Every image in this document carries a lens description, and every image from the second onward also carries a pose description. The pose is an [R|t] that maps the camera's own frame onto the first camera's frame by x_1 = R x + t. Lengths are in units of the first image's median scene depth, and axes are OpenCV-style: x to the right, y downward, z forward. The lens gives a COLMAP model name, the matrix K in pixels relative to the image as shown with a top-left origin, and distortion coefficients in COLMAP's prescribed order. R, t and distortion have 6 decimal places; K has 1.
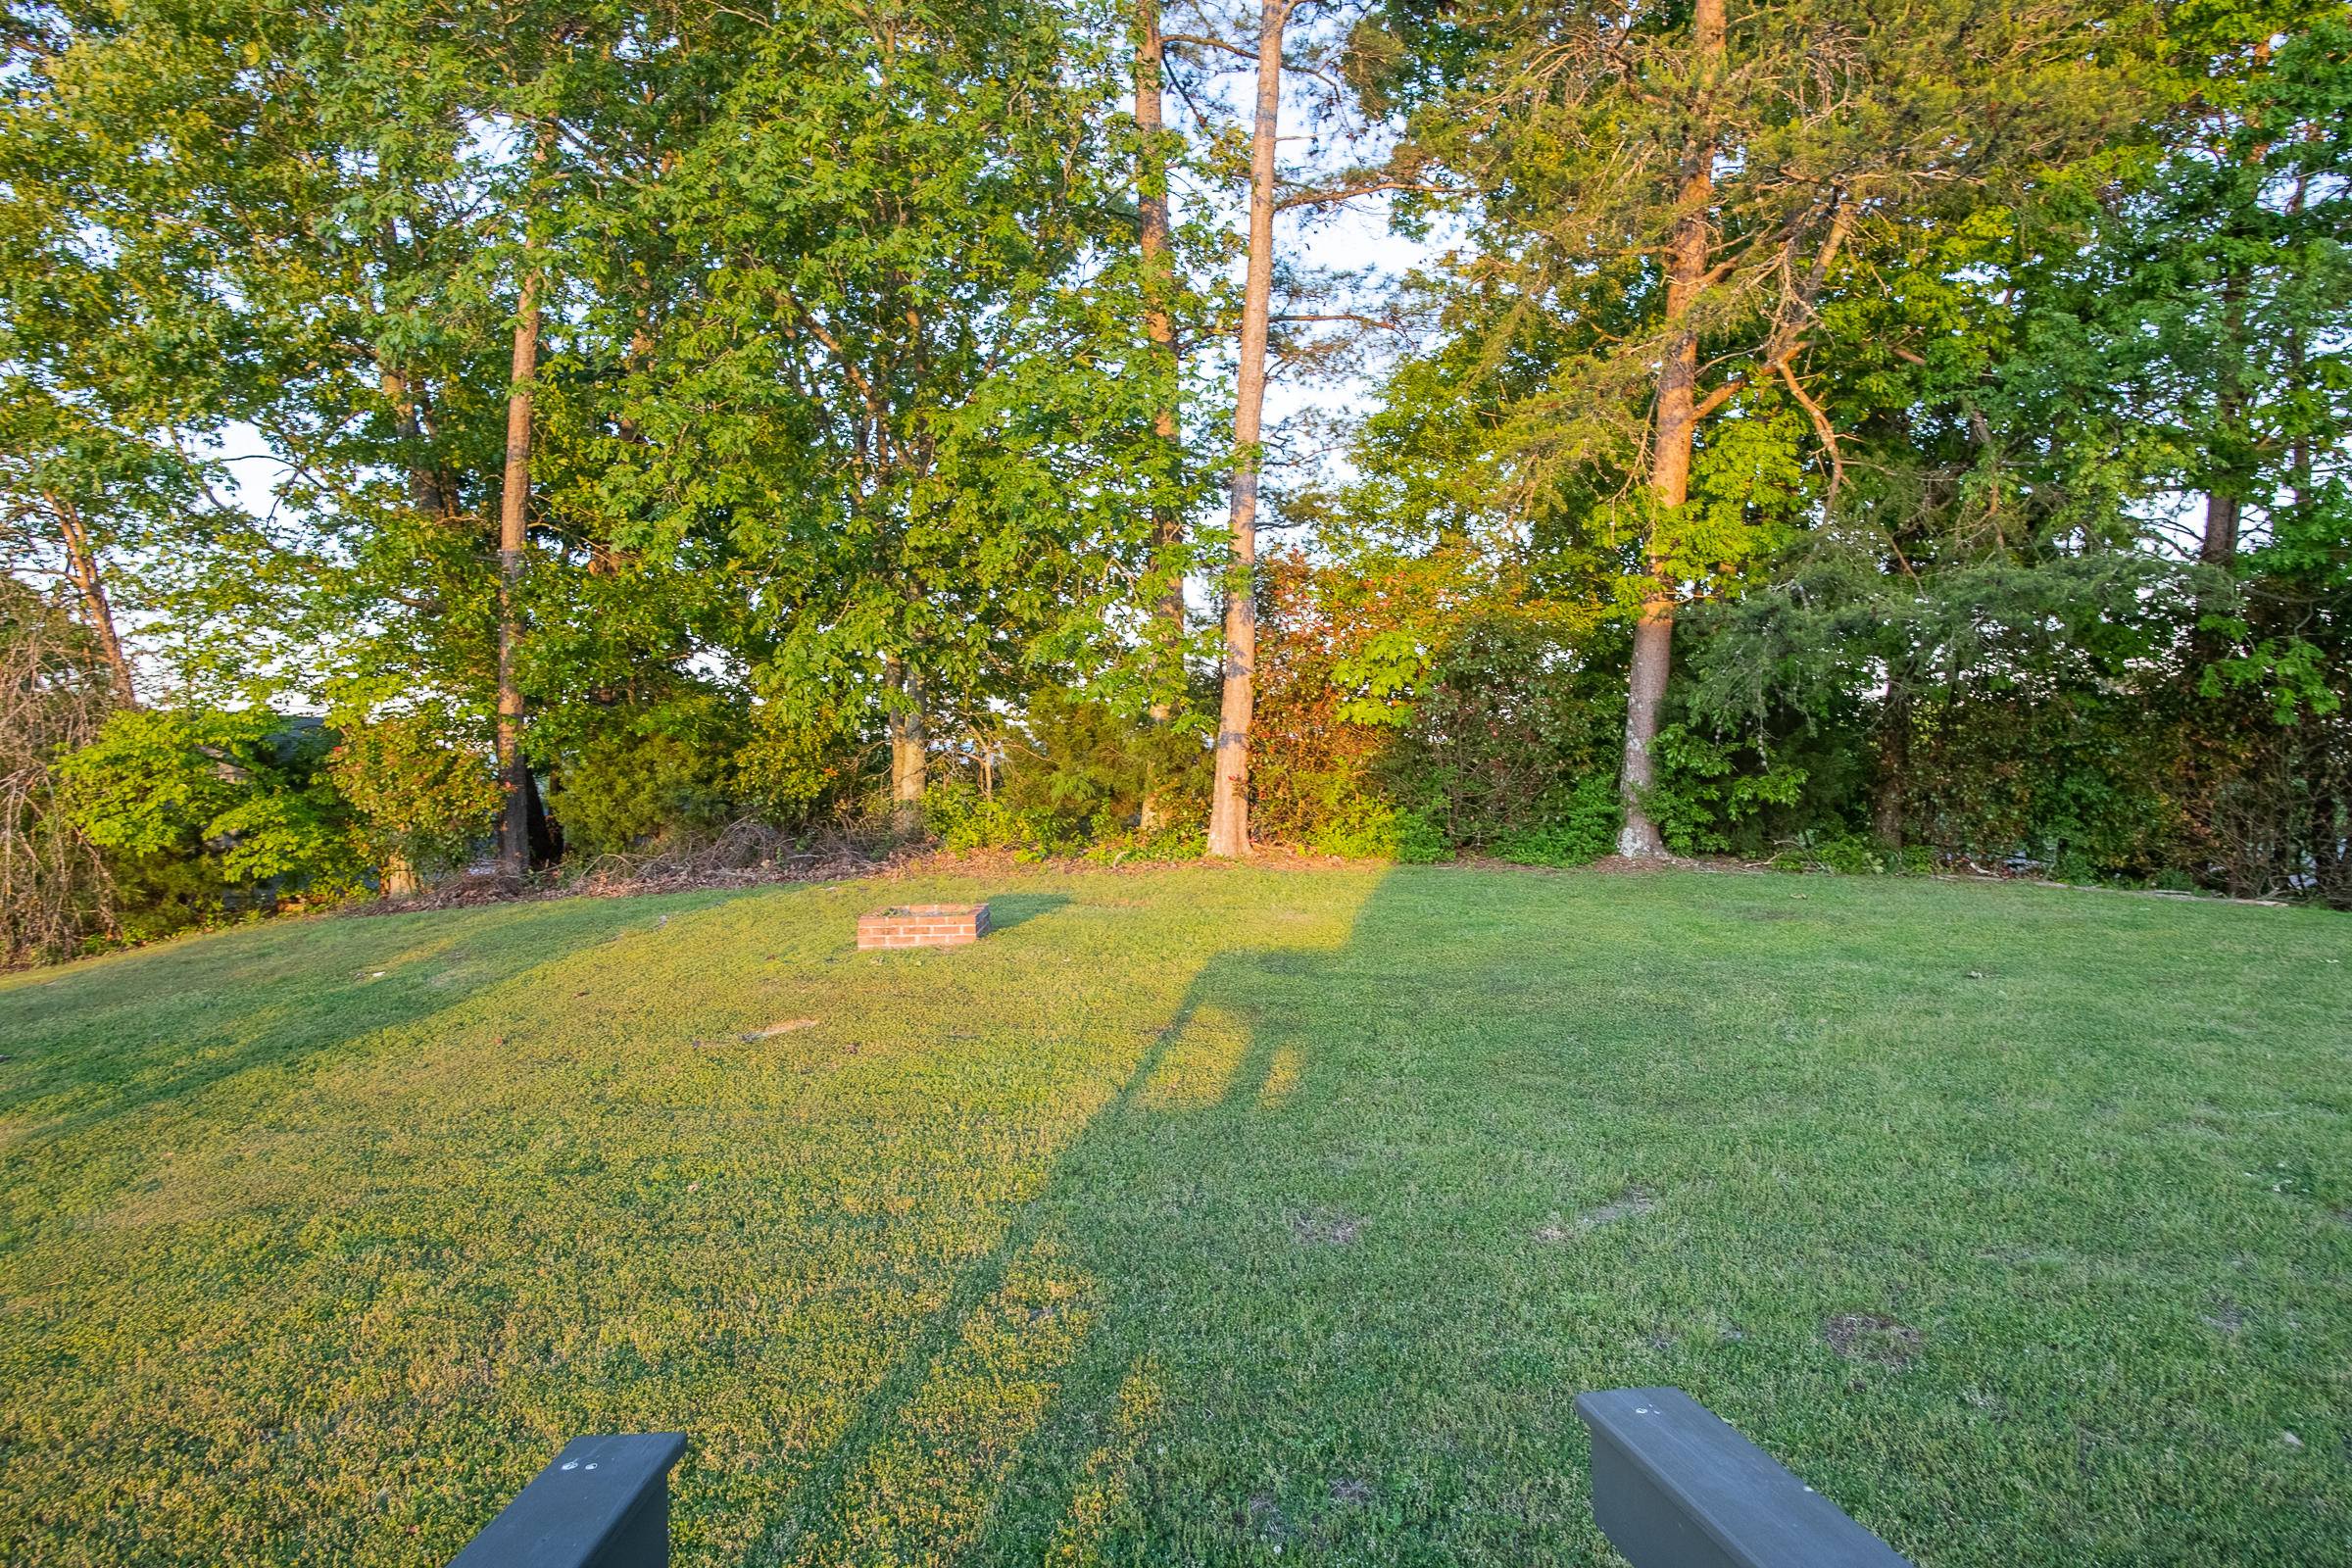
lens RADIAL K [[1368.0, 0, 1176.9], [0, 1368.0, 793.7], [0, 0, 1]] dist [-0.040718, 0.015455]
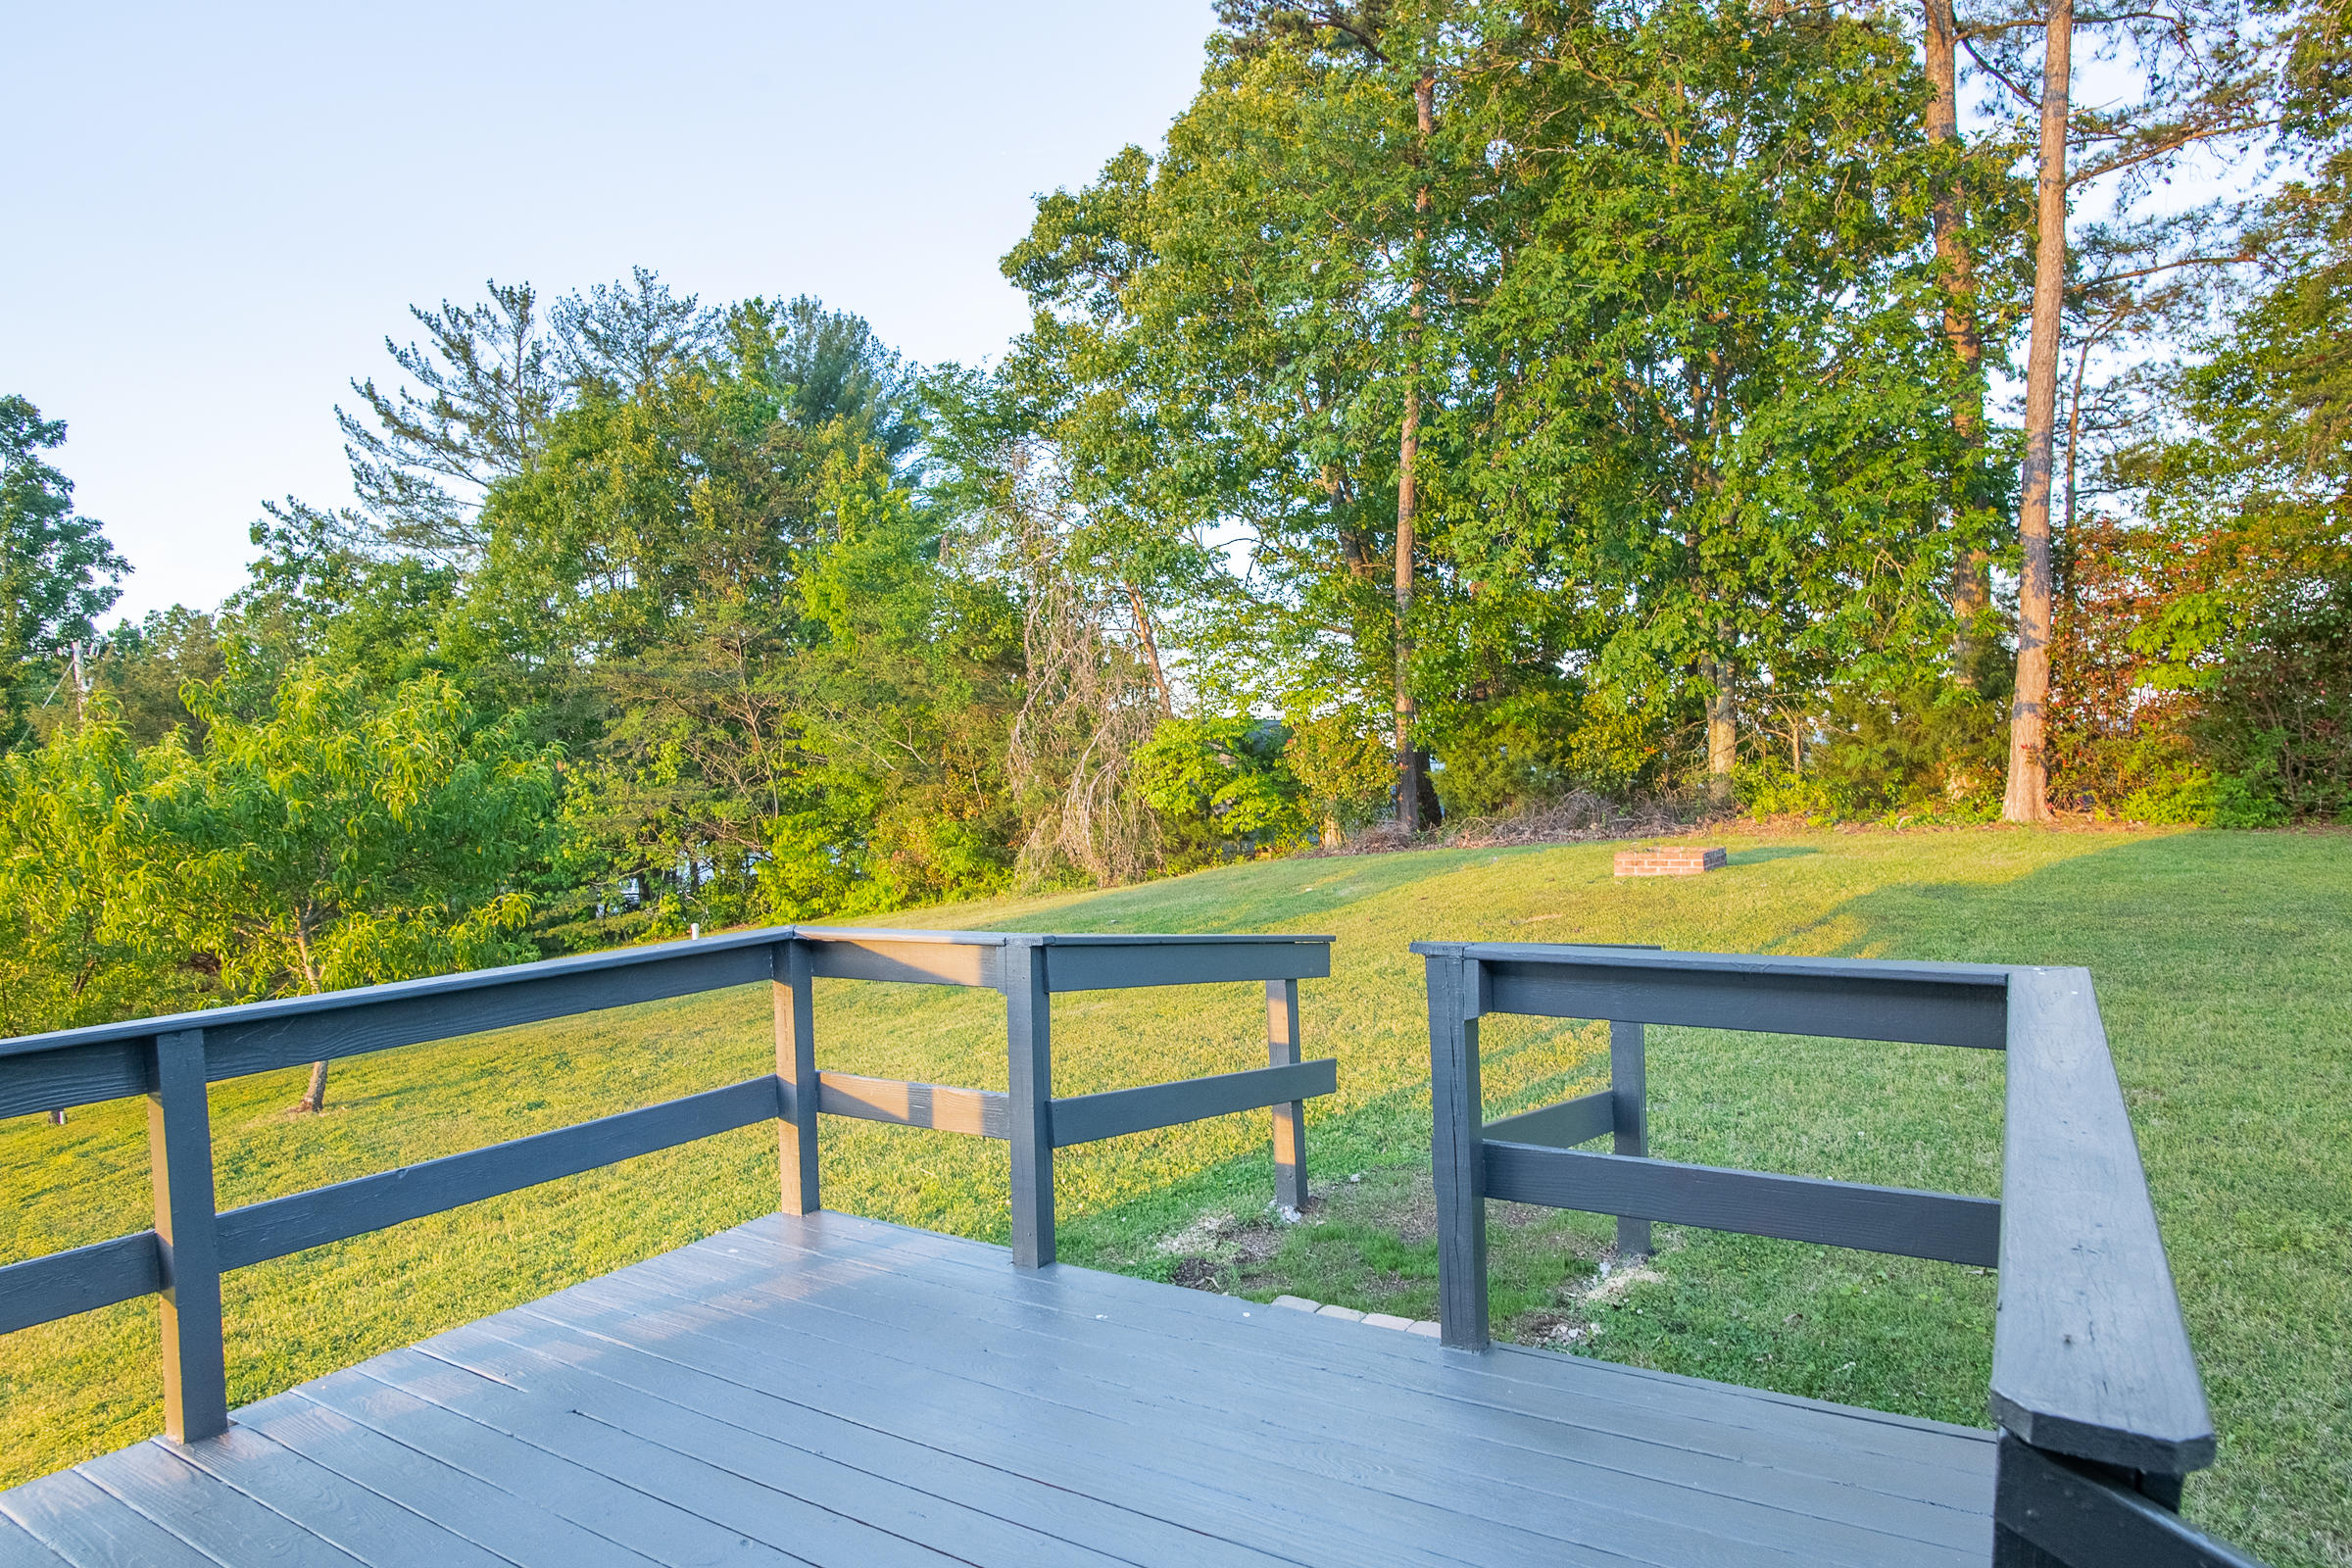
lens RADIAL K [[1368.0, 0, 1176.9], [0, 1368.0, 793.7], [0, 0, 1]] dist [-0.040718, 0.015455]
pose [[0.795610, -0.004052, -0.605795, 0.141699], [0.008911, 0.999948, 0.005015, 0.012815], [0.605743, -0.009388, 0.795605, -0.197509]]
